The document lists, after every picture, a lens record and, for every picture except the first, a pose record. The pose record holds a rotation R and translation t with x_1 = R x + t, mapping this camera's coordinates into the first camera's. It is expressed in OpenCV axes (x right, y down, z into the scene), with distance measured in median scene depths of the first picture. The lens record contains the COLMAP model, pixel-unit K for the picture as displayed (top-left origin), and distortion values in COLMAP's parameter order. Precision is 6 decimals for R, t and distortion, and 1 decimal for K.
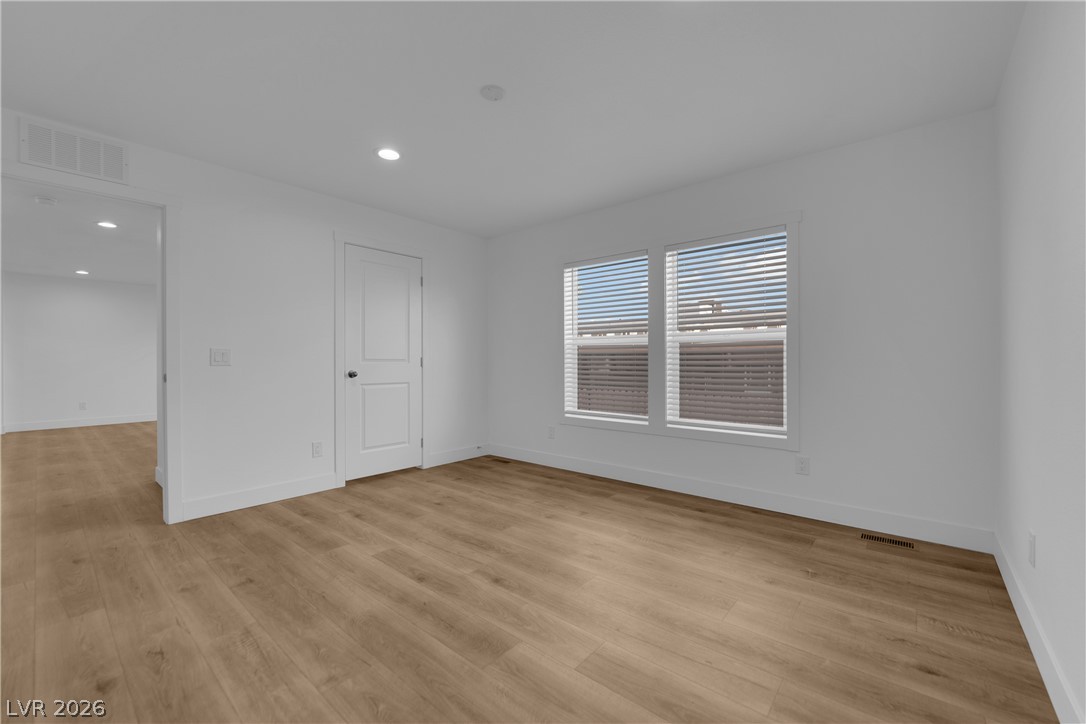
lens RADIAL K [[439.7, 0, 542.1], [0, 439.7, 367.3], [0, 0, 1]] dist [-0.013912, 0.000135]
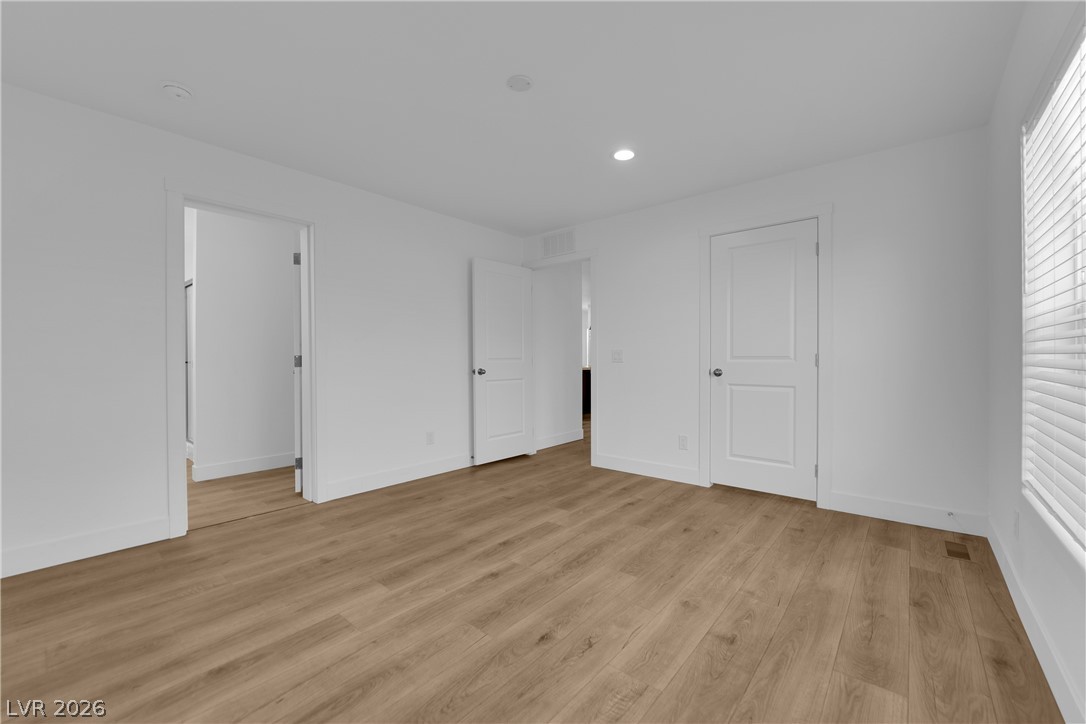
lens RADIAL K [[439.7, 0, 546.2], [0, 439.7, 368.4], [0, 0, 1]] dist [-0.013912, 0.000135]
pose [[0.006453, 0.026386, -0.999631, 0.765049], [-0.013024, 0.999569, 0.026300, -0.020632], [0.999894, 0.012849, 0.006794, 0.932915]]
